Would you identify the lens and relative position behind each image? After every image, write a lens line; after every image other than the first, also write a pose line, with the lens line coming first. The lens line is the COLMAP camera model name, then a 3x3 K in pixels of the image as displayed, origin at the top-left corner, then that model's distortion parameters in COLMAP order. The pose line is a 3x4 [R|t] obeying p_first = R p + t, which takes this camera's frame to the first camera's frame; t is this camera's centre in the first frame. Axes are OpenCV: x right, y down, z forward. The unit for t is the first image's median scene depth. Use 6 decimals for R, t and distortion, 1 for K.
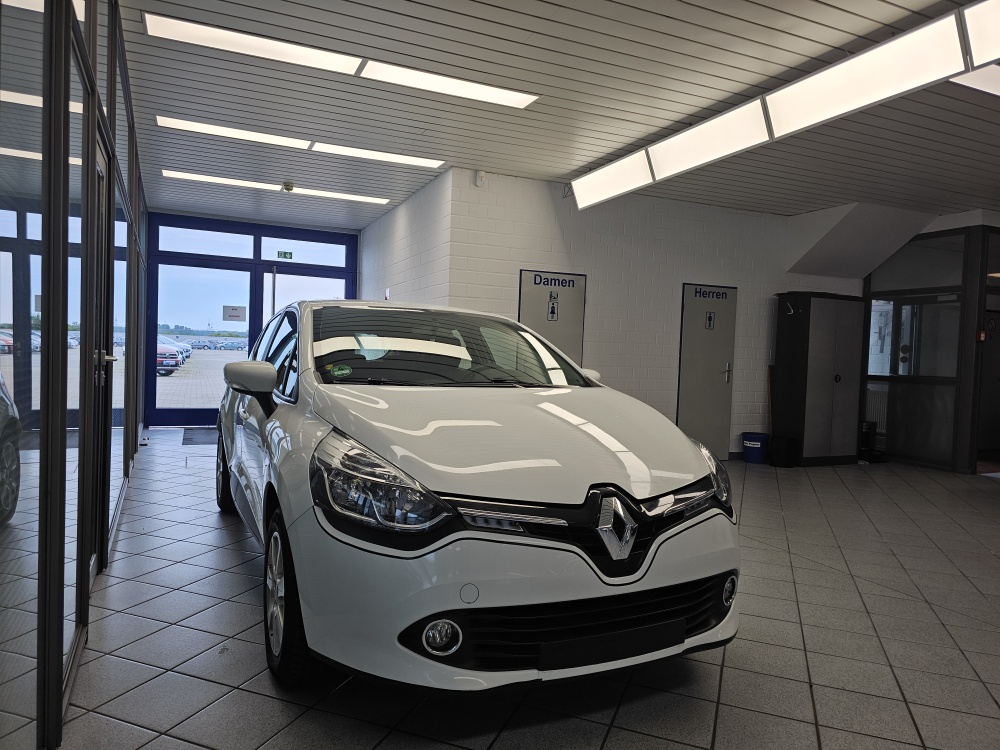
lens RADIAL K [[678.7, 0, 506.3], [0, 678.7, 383.2], [0, 0, 1]] dist [0.055350, -0.061210]
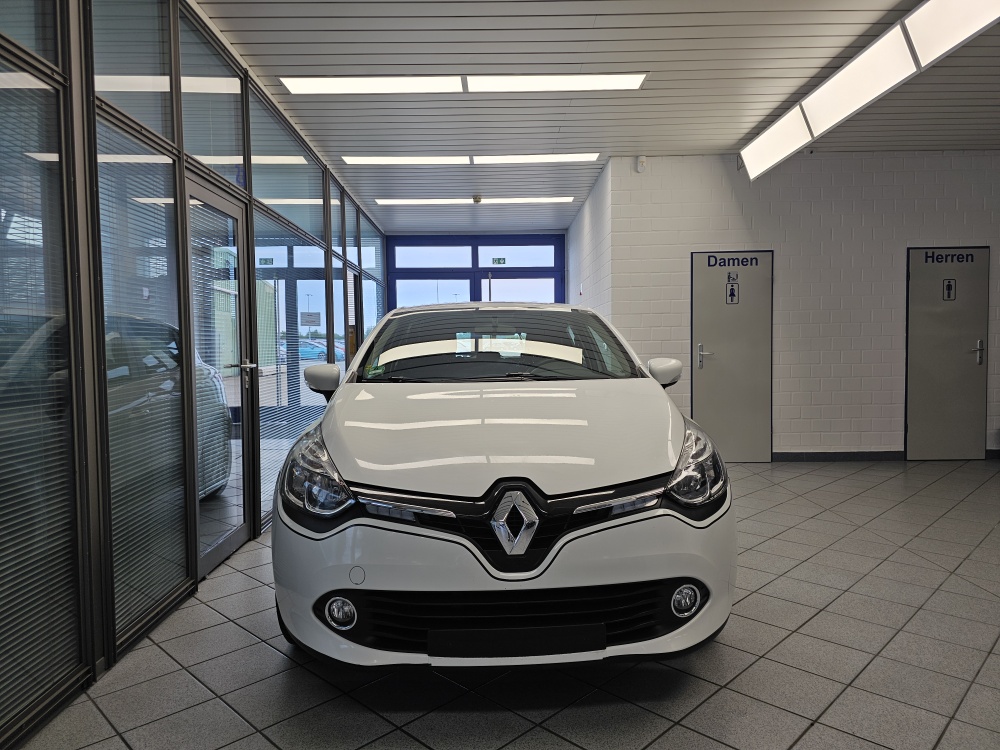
lens RADIAL K [[678.7, 0, 500.7], [0, 678.7, 376.9], [0, 0, 1]] dist [0.055350, -0.061210]
pose [[0.917109, -0.030683, -0.397455, 0.158206], [0.031188, 0.999500, -0.005195, 0.001597], [0.397415, -0.007631, 0.917607, 0.025971]]
